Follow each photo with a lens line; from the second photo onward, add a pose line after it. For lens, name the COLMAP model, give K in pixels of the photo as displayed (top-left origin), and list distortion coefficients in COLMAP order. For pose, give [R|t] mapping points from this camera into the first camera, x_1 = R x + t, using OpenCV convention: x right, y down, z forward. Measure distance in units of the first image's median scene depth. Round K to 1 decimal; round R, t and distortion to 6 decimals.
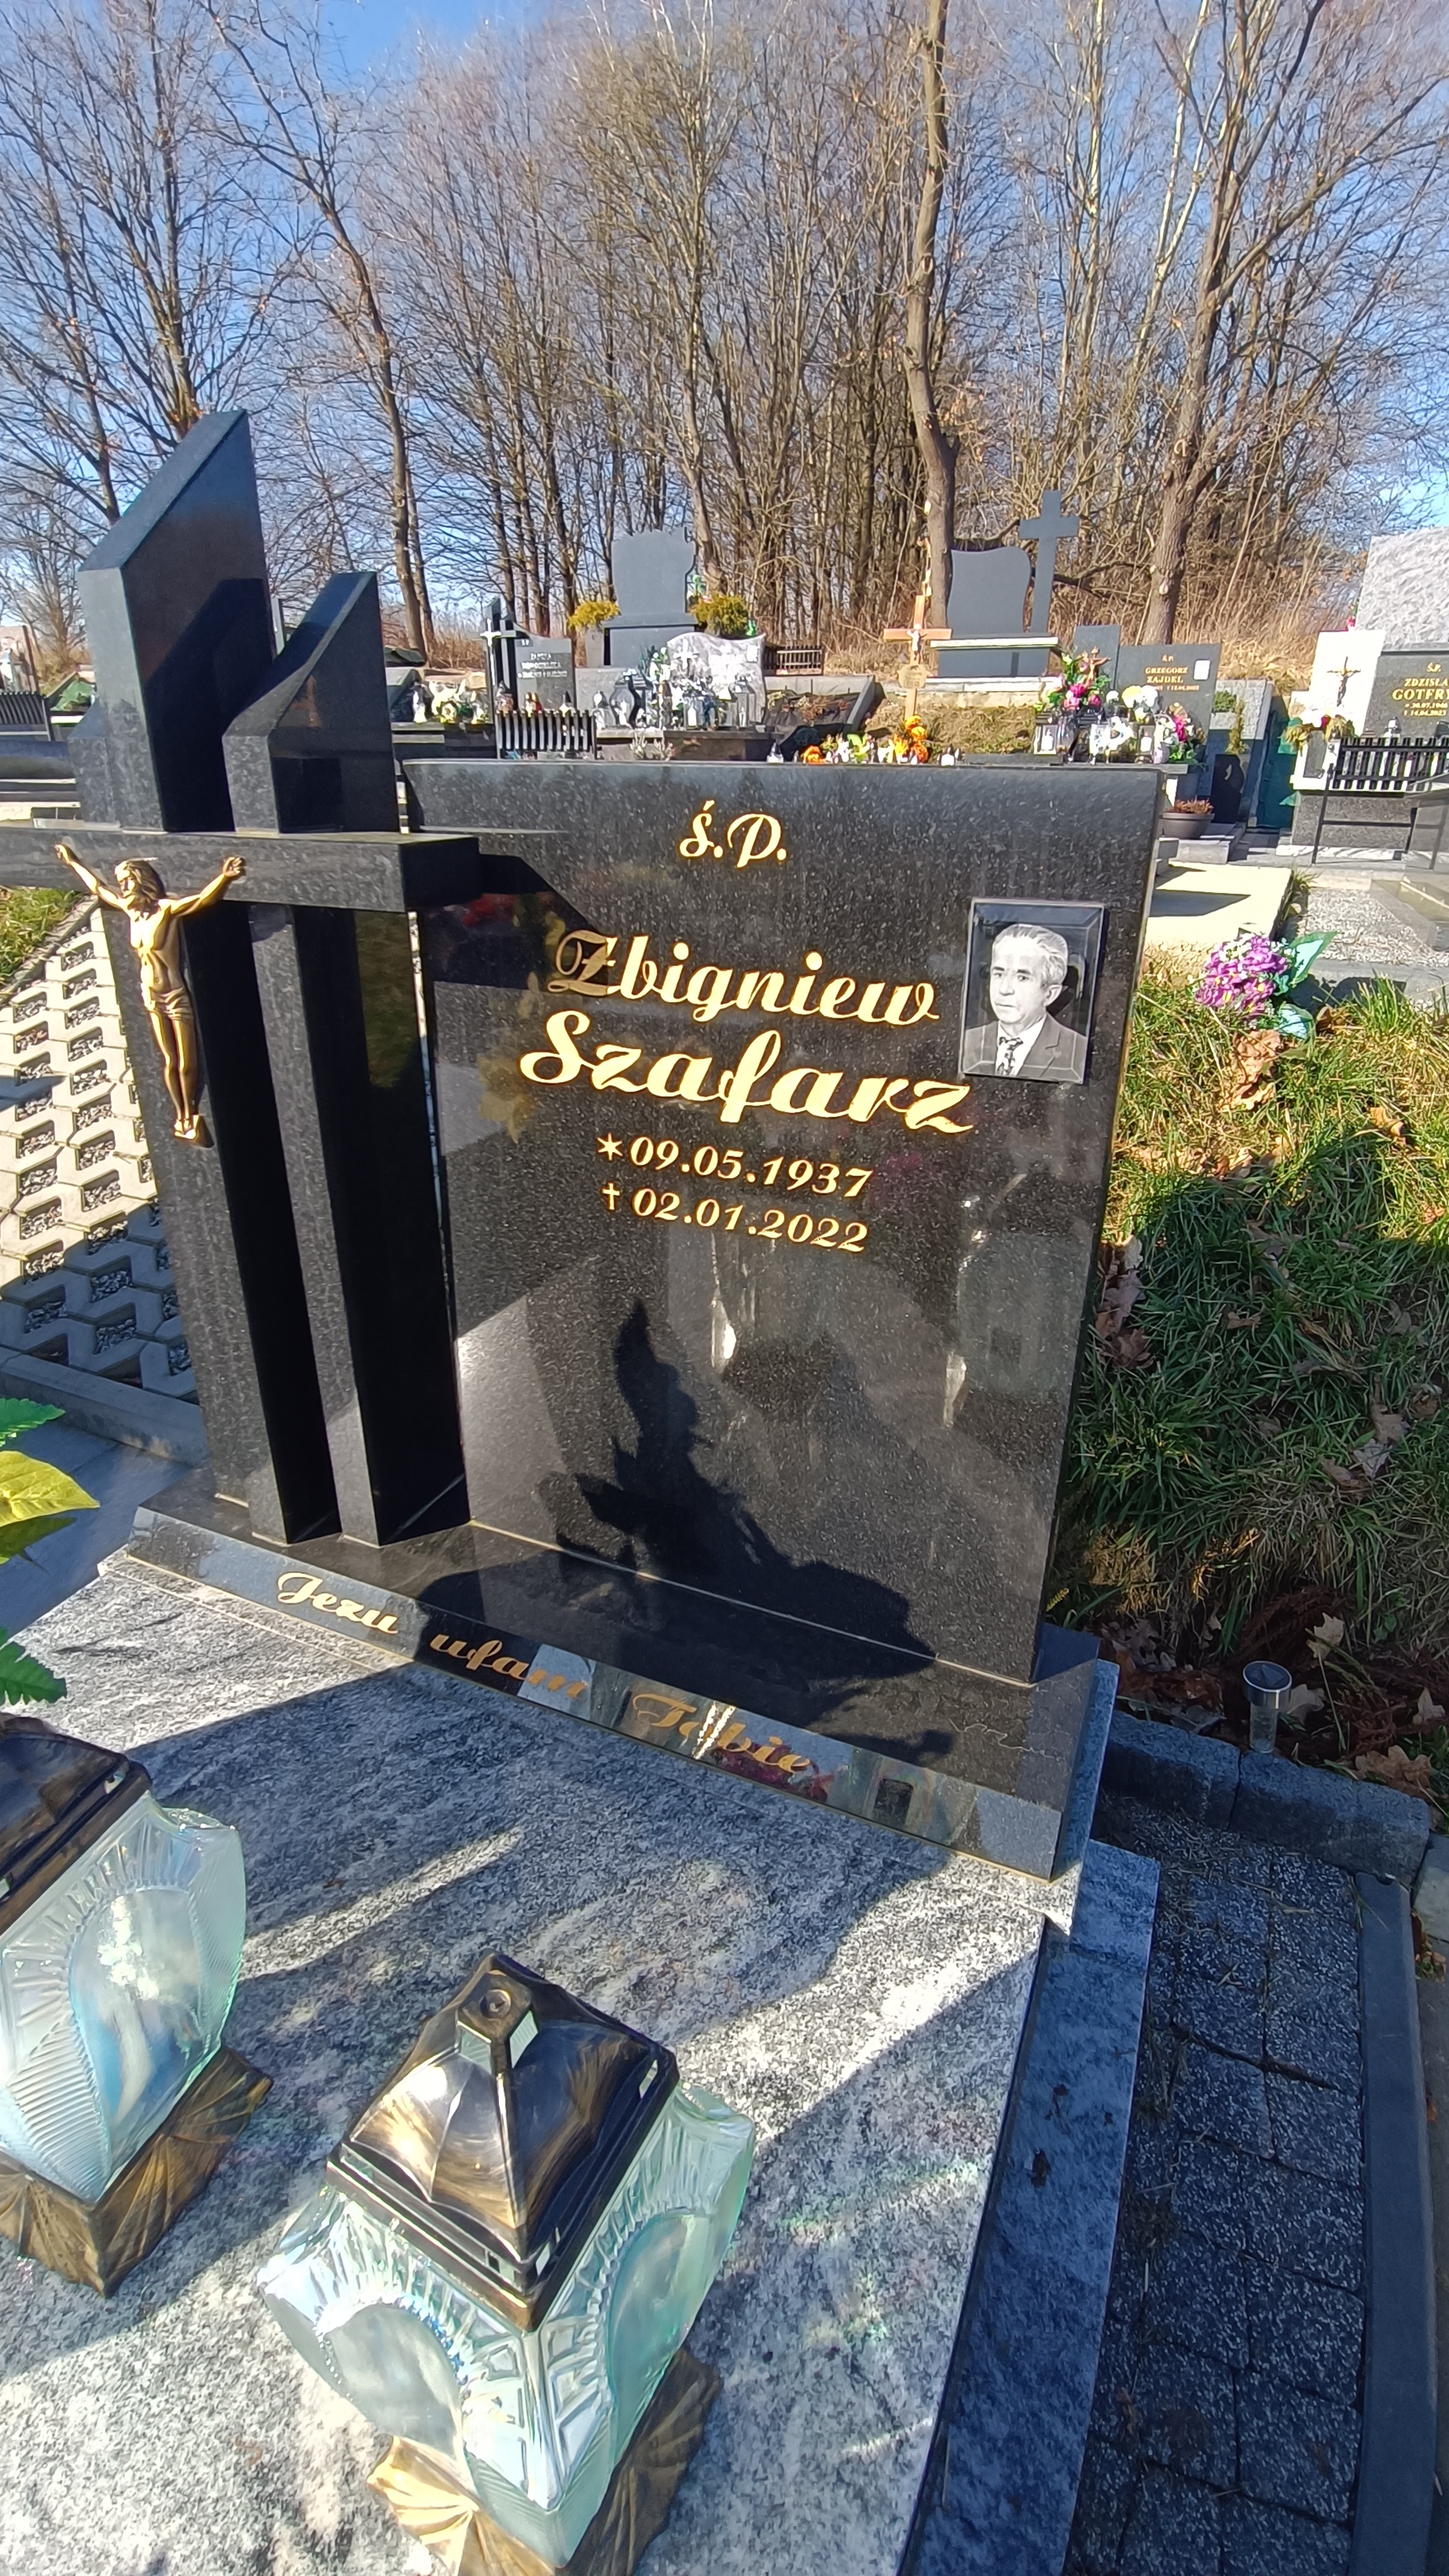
lens RADIAL K [[1176.3, 0, 724.5], [0, 1176.3, 1288.0], [0, 0, 1]] dist [0.000568, -0.019176]
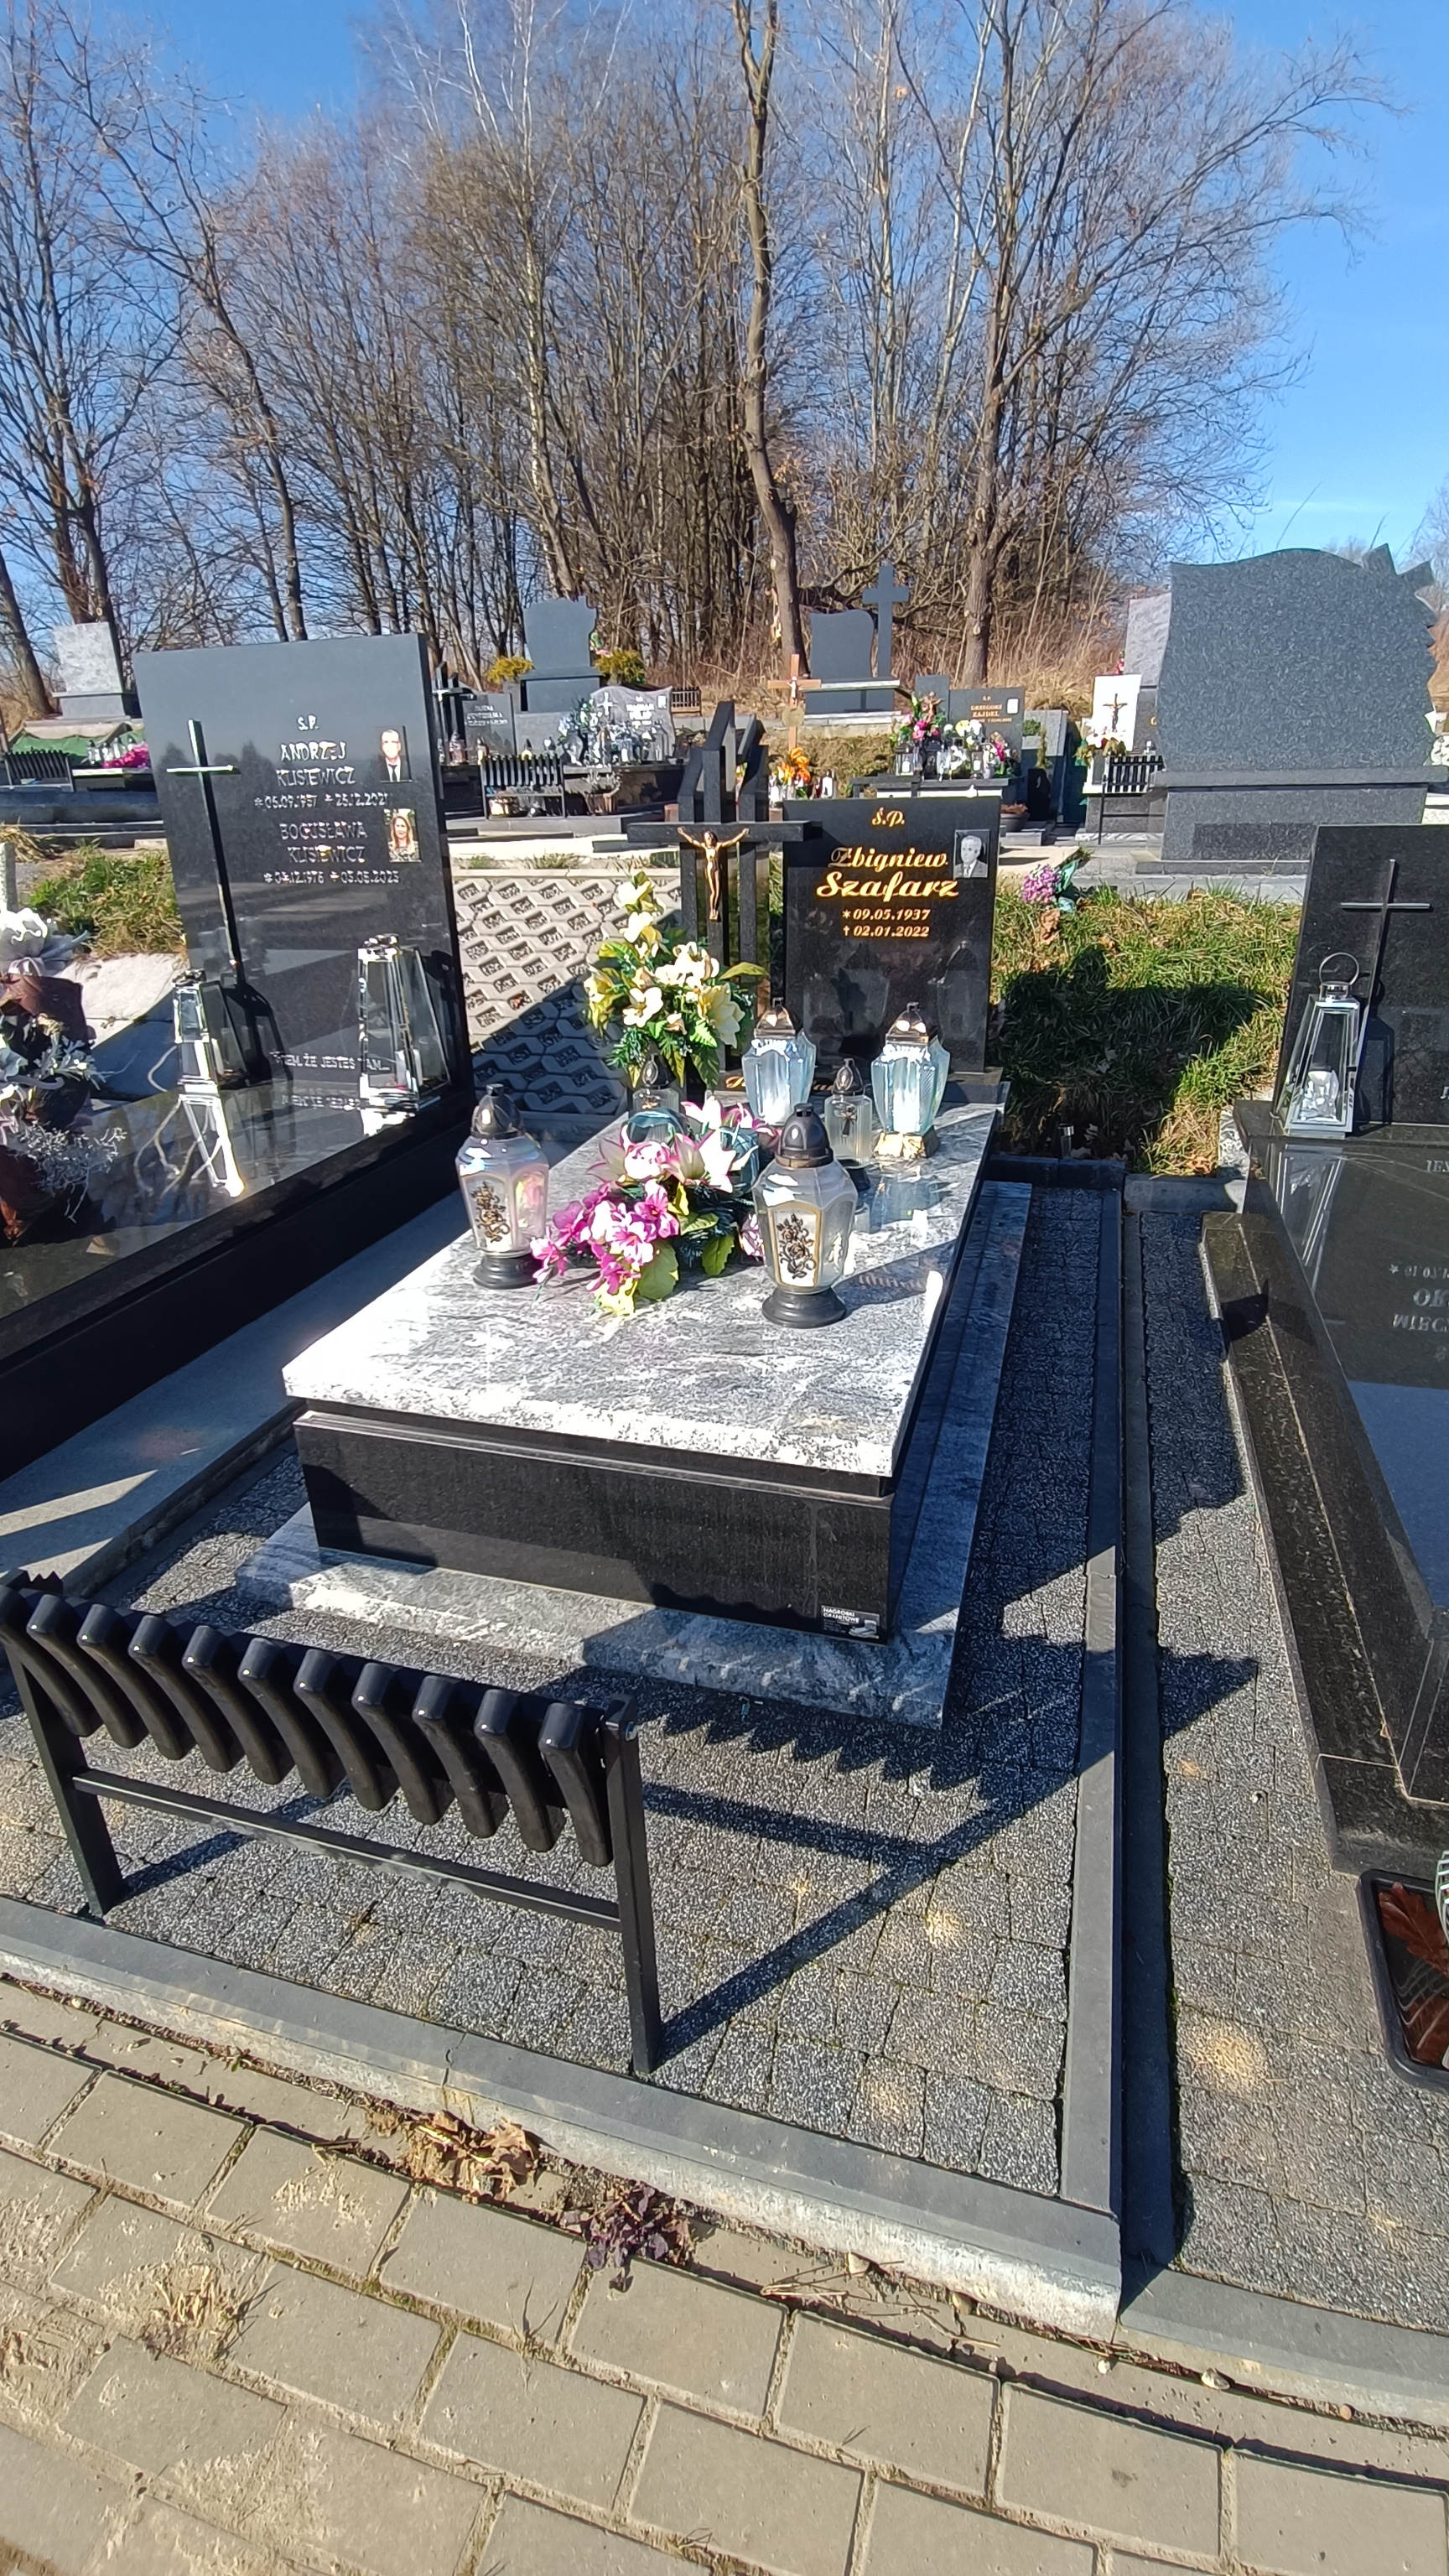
lens RADIAL K [[1175.7, 0, 724.8], [0, 1175.7, 1275.3], [0, 0, 1]] dist [-0.003998, -0.018437]
pose [[0.991407, -0.080052, 0.103460, -0.096473], [0.082462, 0.996409, -0.019226, 0.103812], [-0.101549, 0.027593, 0.994448, -0.248570]]
